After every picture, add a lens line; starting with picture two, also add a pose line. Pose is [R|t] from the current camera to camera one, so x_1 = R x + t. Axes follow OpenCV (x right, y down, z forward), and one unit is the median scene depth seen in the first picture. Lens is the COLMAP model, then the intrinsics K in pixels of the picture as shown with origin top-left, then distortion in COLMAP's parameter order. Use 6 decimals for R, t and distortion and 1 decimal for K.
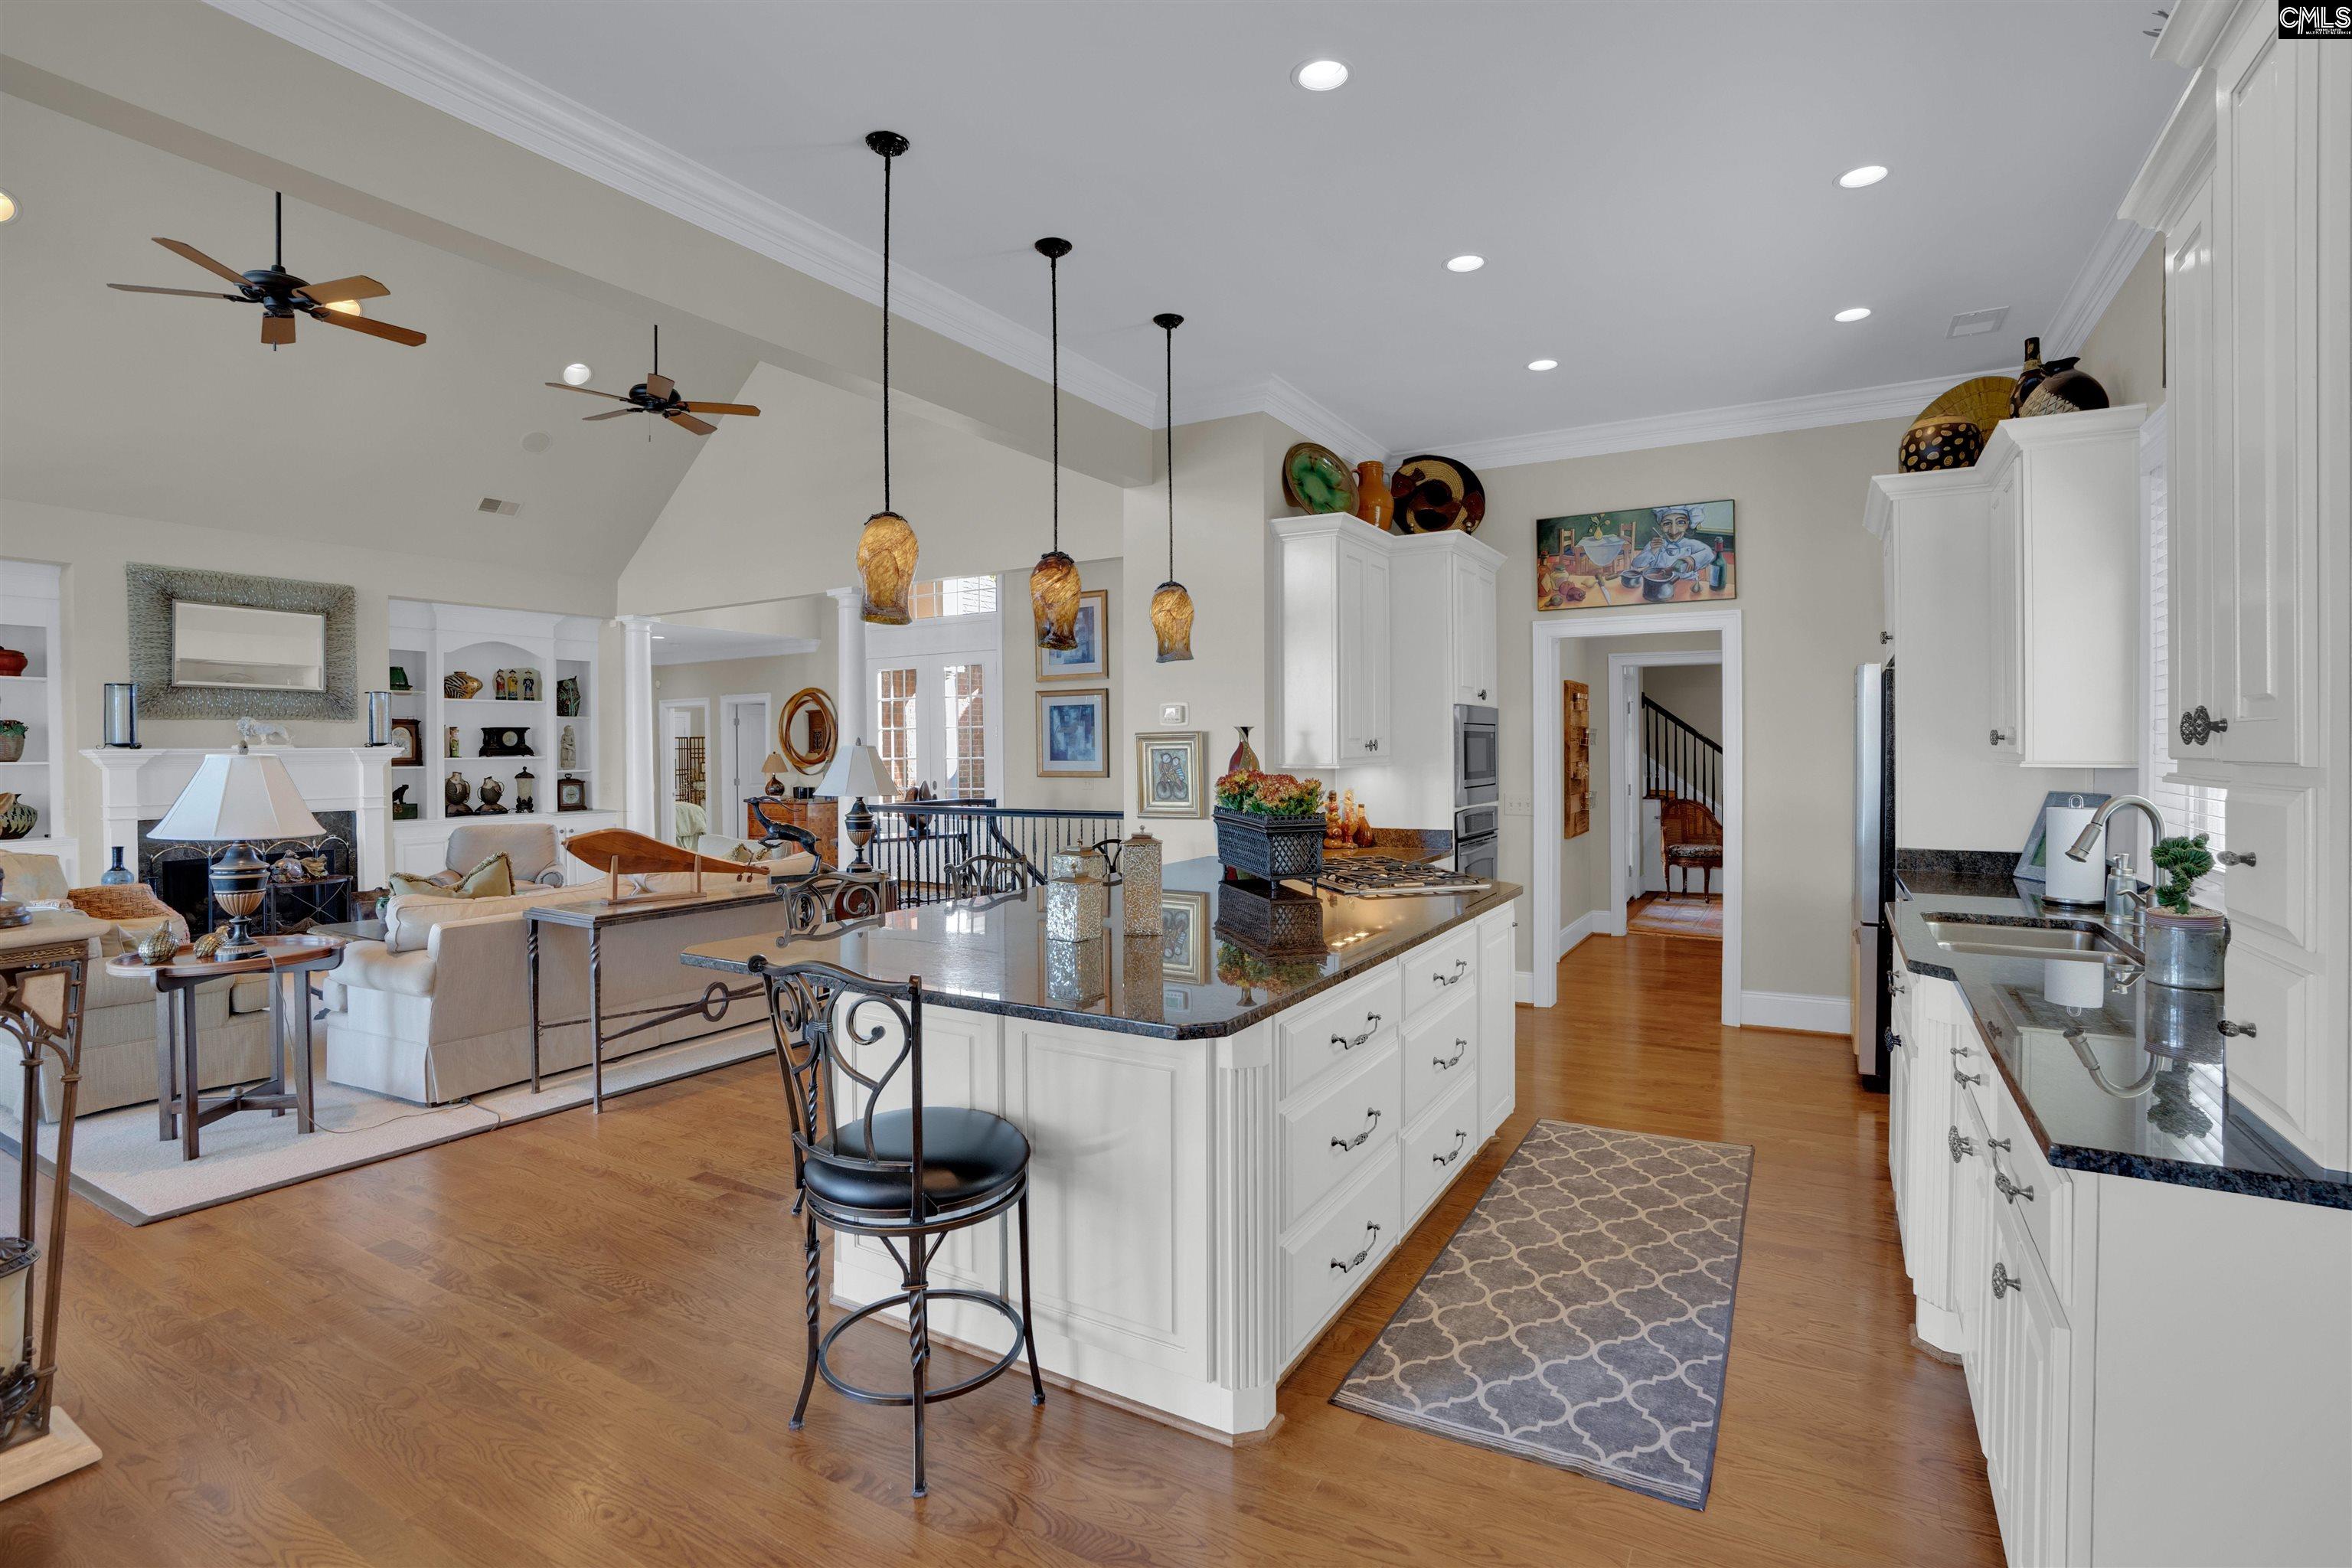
lens RADIAL K [[1113.9, 0, 1189.4], [0, 1113.9, 757.0], [0, 0, 1]] dist [-0.063247, 0.025552]
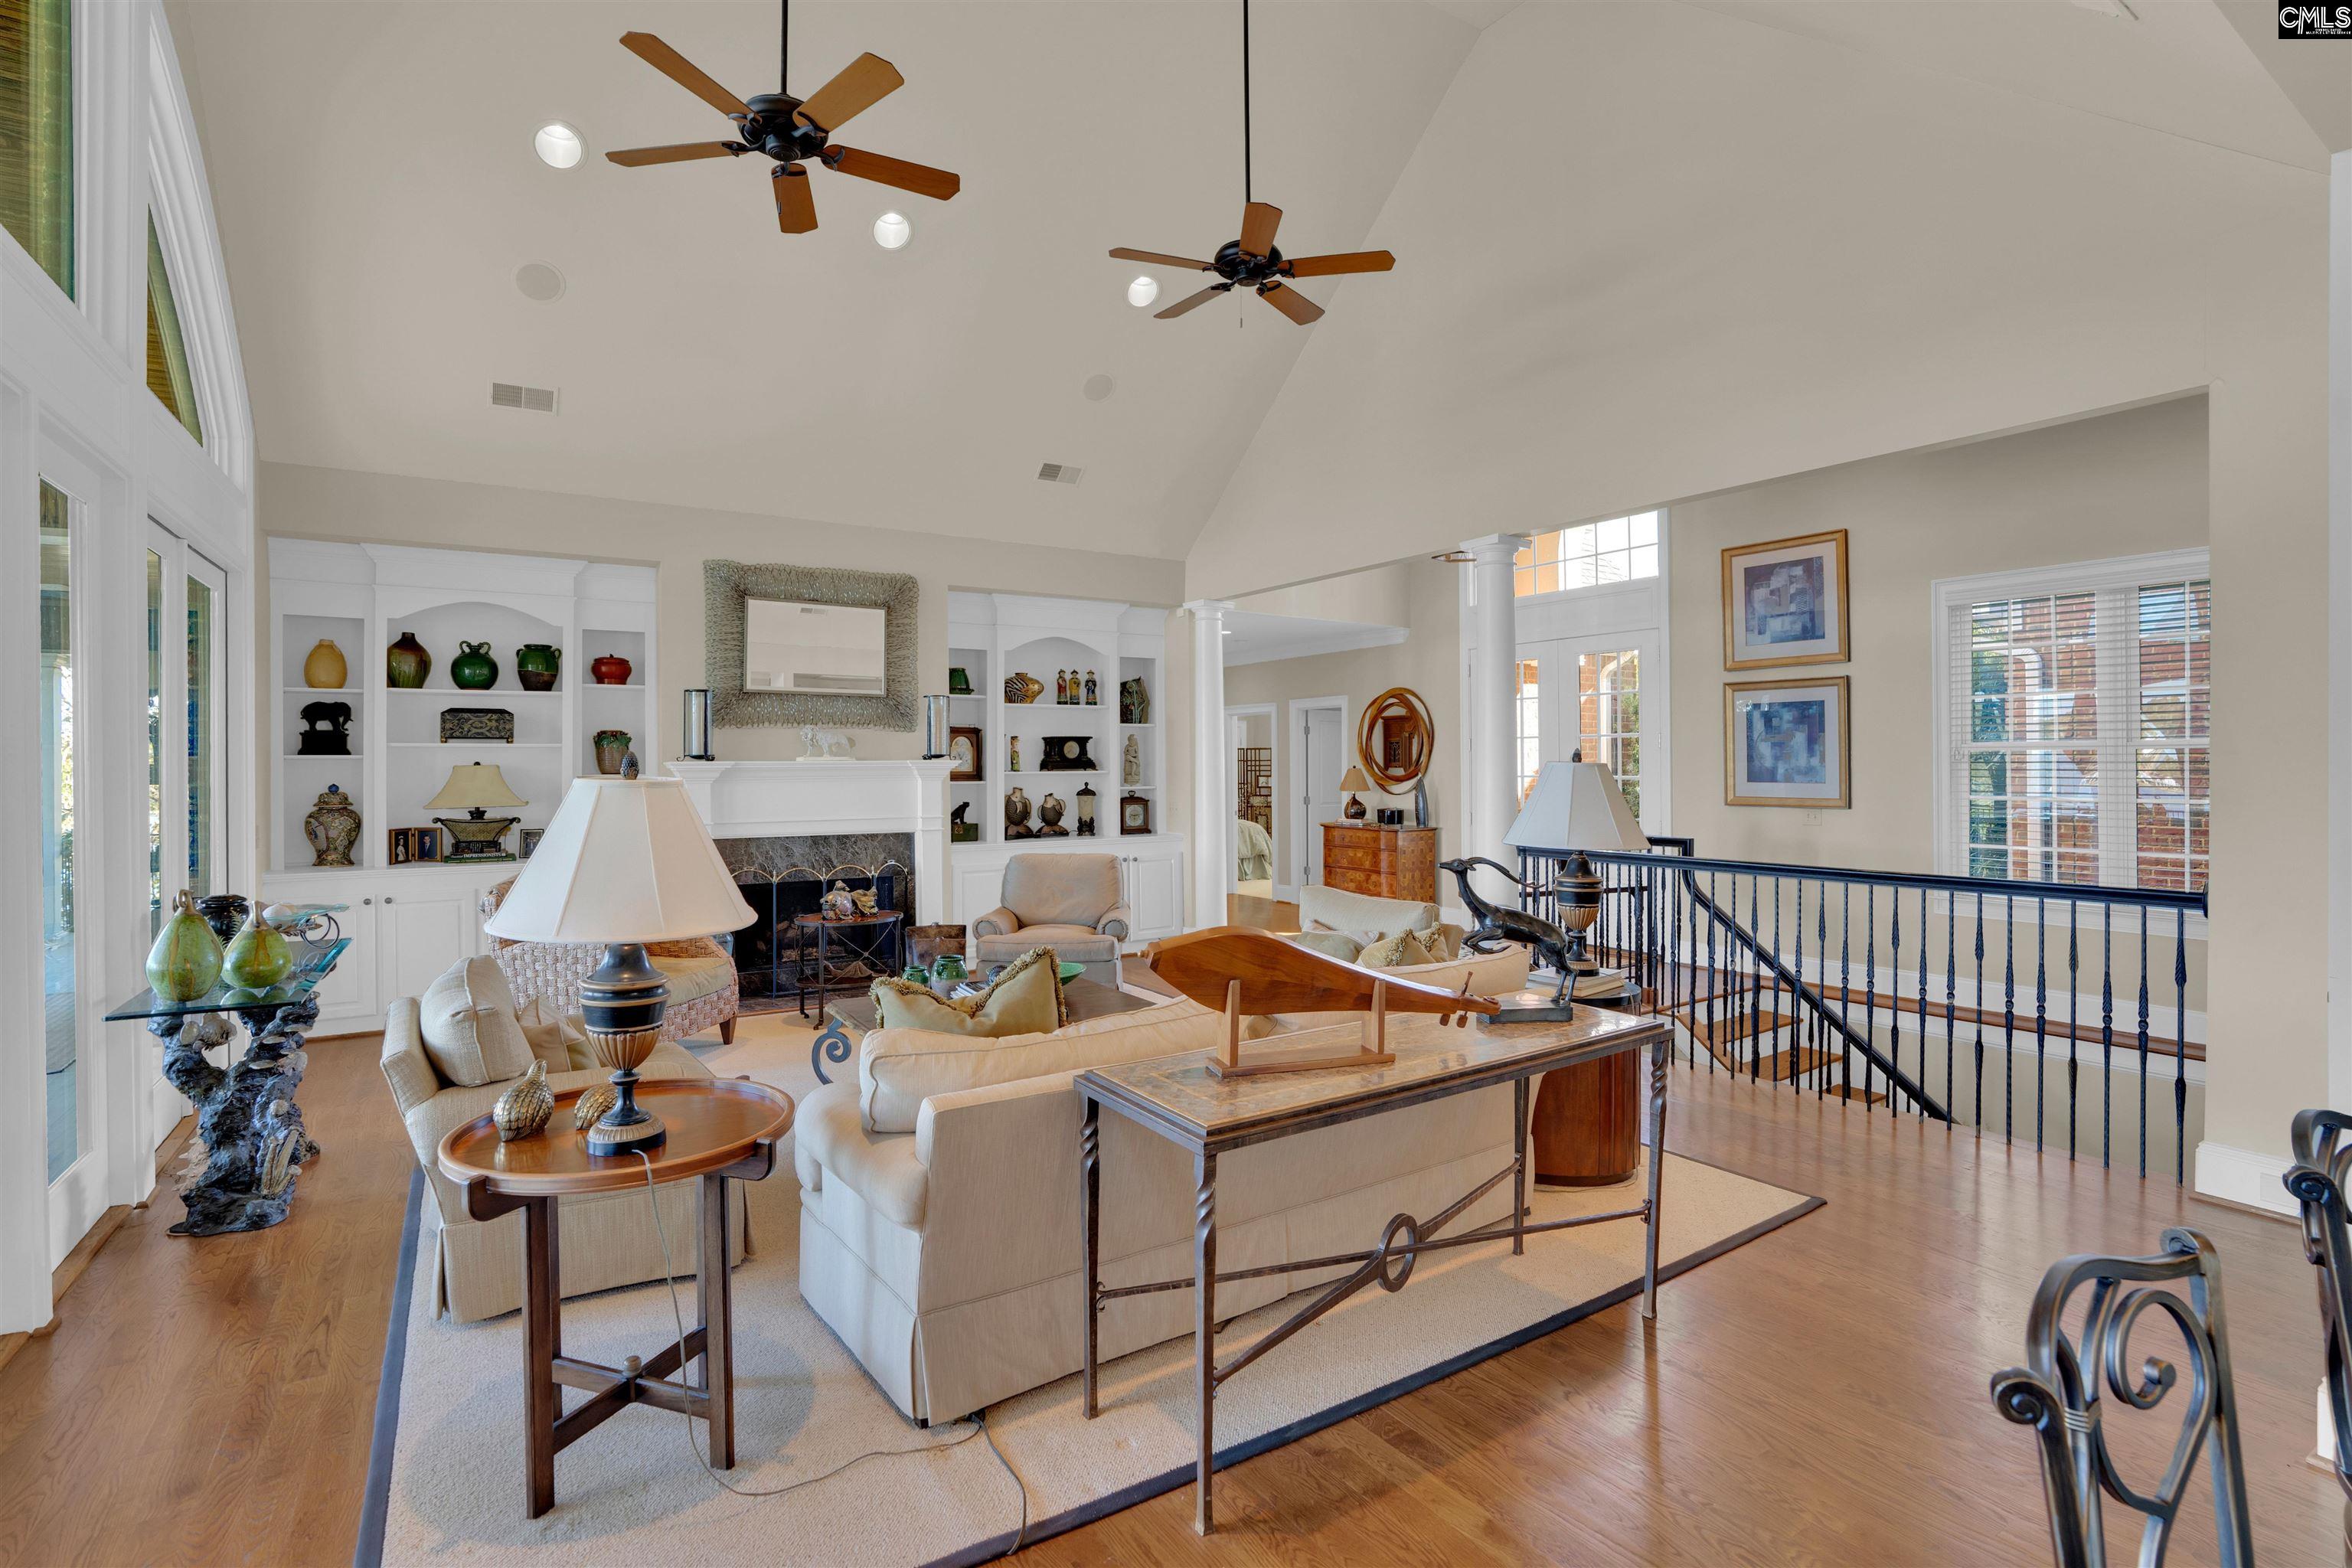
lens RADIAL K [[1094.2, 0, 1184.1], [0, 1094.2, 788.2], [0, 0, 1]] dist [-0.066279, 0.029247]
pose [[0.895556, 0.015579, -0.444676, -0.170864], [-0.007355, 0.999769, 0.020214, -0.004913], [0.444888, -0.014832, 0.895463, 0.286072]]
